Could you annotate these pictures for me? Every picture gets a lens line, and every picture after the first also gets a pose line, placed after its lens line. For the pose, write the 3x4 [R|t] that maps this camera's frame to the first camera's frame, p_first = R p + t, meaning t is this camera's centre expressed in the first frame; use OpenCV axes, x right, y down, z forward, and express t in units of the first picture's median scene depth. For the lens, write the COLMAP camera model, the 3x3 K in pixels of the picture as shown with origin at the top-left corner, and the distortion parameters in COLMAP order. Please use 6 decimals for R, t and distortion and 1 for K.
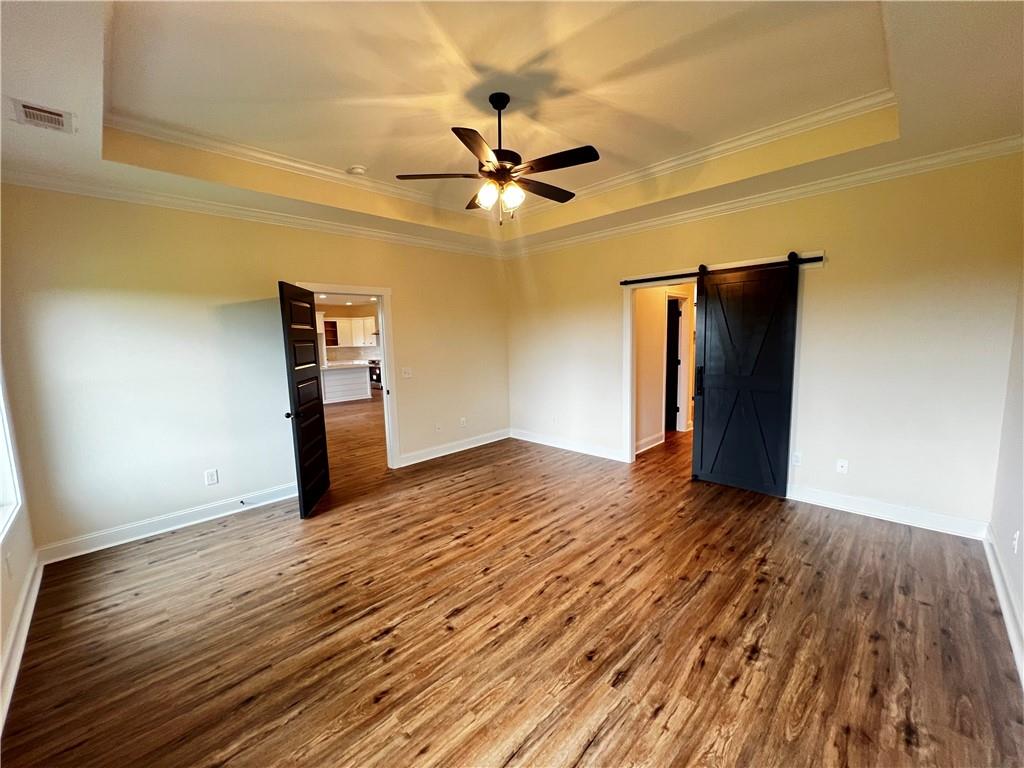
lens RADIAL K [[406.5, 0, 512.9], [0, 406.5, 386.0], [0, 0, 1]] dist [0.001772, -0.000552]
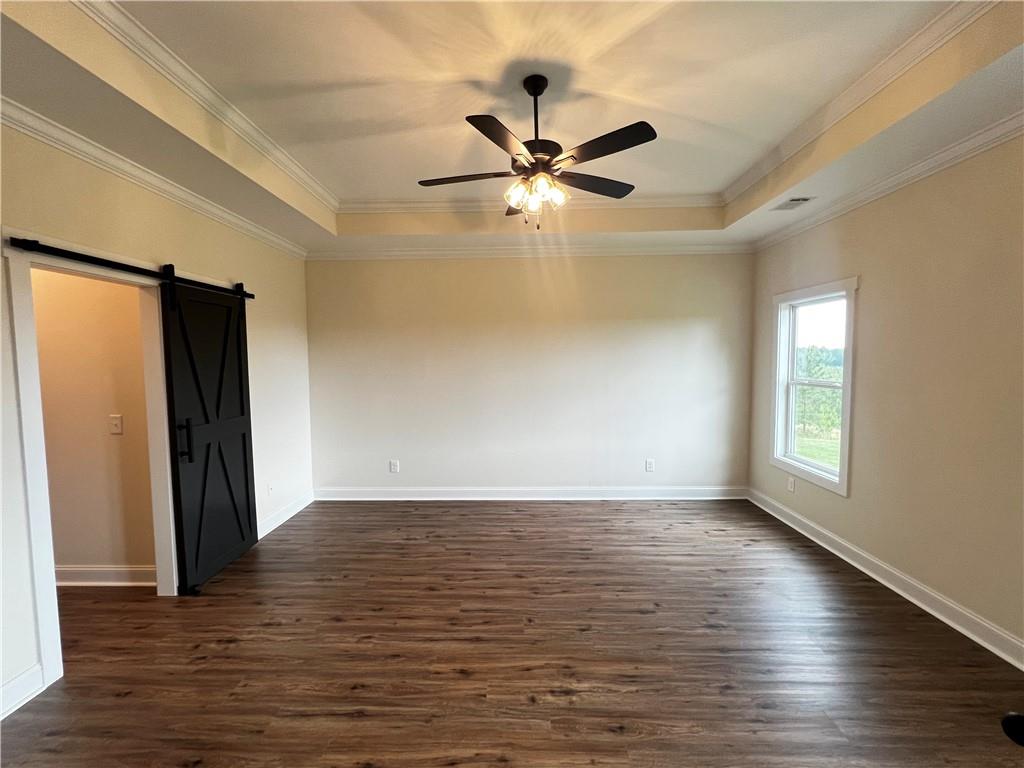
lens RADIAL K [[448.7, 0, 505.5], [0, 448.7, 386.4], [0, 0, 1]] dist [-0.000103, 0.000136]
pose [[-0.679865, -0.012654, 0.733228, -0.621293], [0.118099, 0.984911, 0.126501, -0.188019], [-0.723765, 0.172598, -0.668112, 1.610419]]
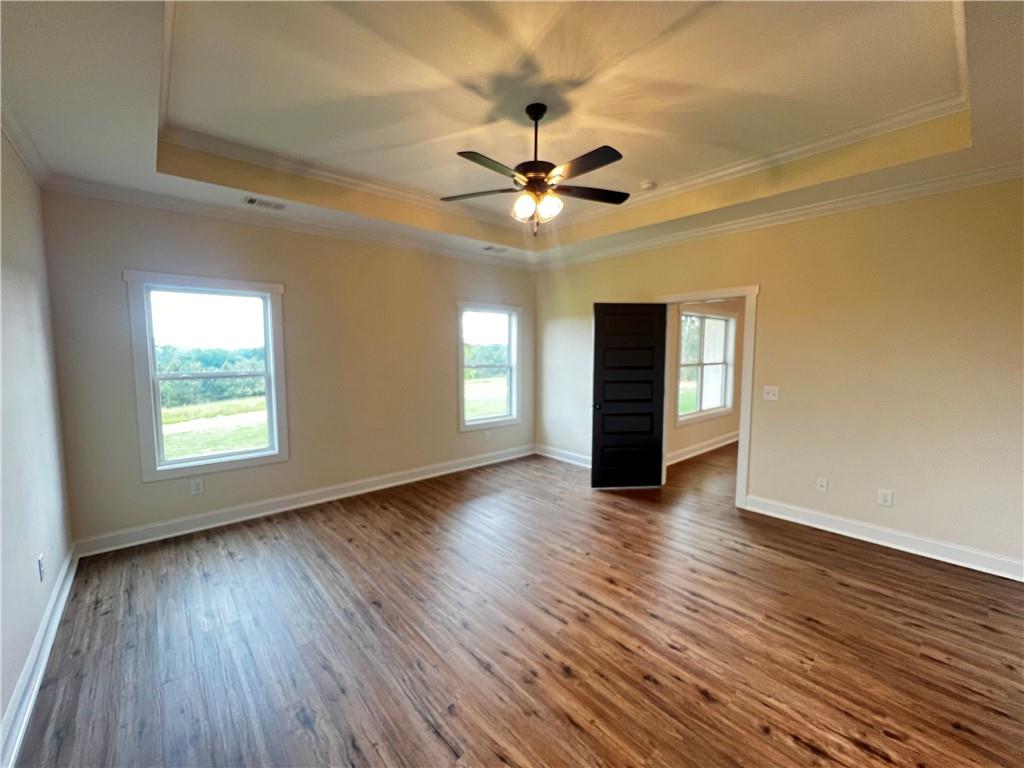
lens RADIAL K [[420.0, 0, 506.8], [0, 420.0, 385.7], [0, 0, 1]] dist [-0.002368, -0.000016]
pose [[-0.076729, 0.114739, -0.990428, 0.957612], [-0.119821, 0.985096, 0.123404, -0.146125], [0.989826, 0.128143, -0.061838, 0.975343]]
